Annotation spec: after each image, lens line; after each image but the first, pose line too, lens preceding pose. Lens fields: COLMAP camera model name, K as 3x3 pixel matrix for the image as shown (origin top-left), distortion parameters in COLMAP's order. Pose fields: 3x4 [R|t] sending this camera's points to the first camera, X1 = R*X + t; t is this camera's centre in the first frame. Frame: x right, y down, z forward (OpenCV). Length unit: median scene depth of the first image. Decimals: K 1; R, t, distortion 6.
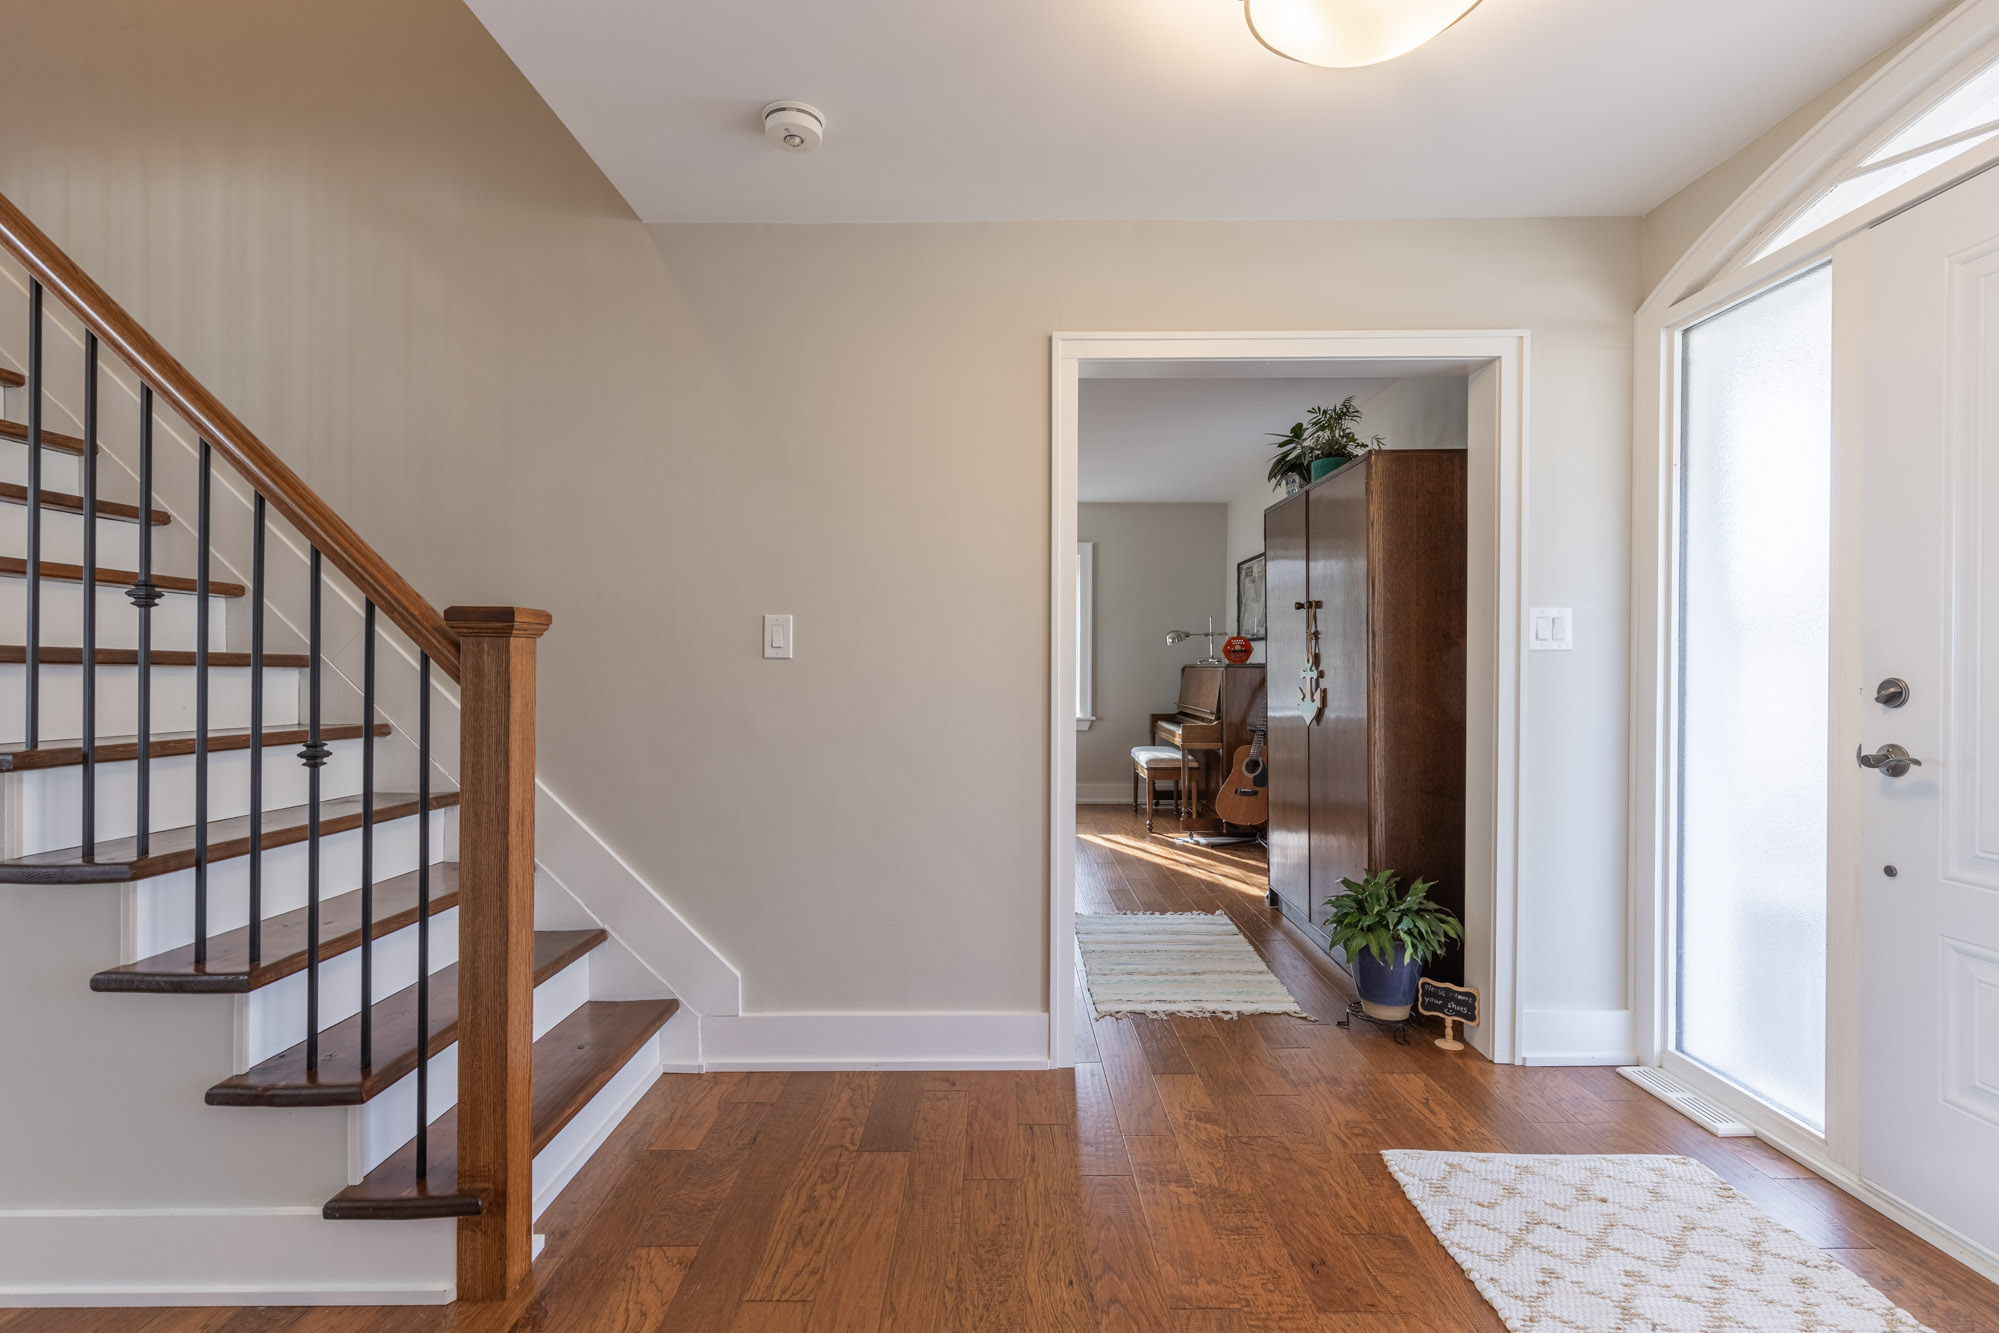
lens RADIAL K [[898.1, 0, 999.8], [0, 898.1, 666.0], [0, 0, 1]] dist [0.004375, 0.001003]
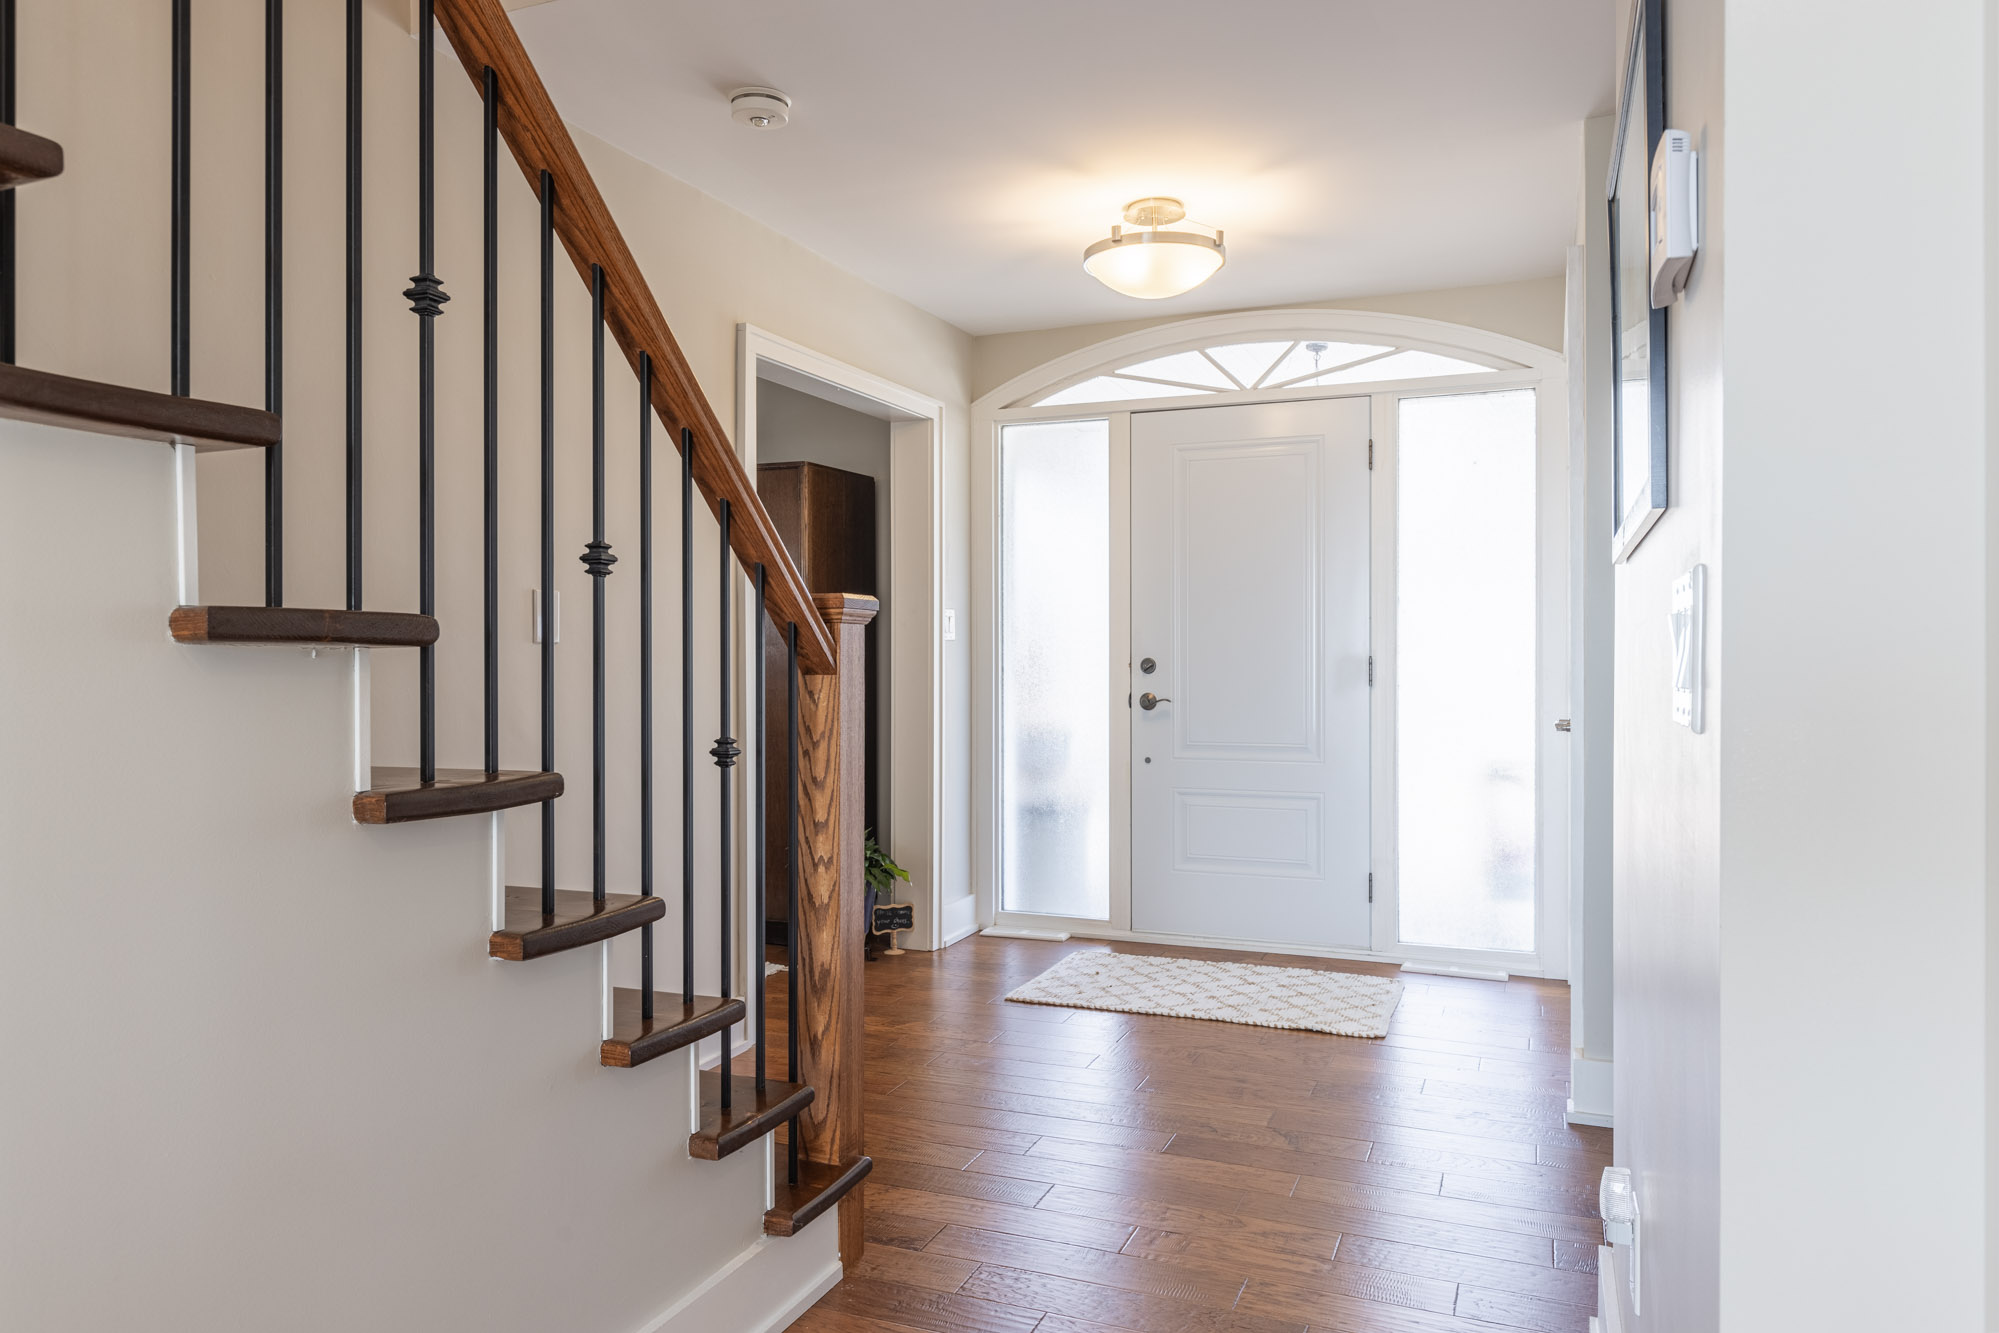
lens RADIAL K [[1303.8, 0, 1000.3], [0, 1303.8, 655.8], [0, 0, 1]] dist [-0.005484, 0.000759]
pose [[0.400654, -0.011653, 0.916155, -1.248835], [0.004376, 0.999932, 0.010805, -0.016152], [-0.916219, -0.000320, 0.400678, 0.147350]]
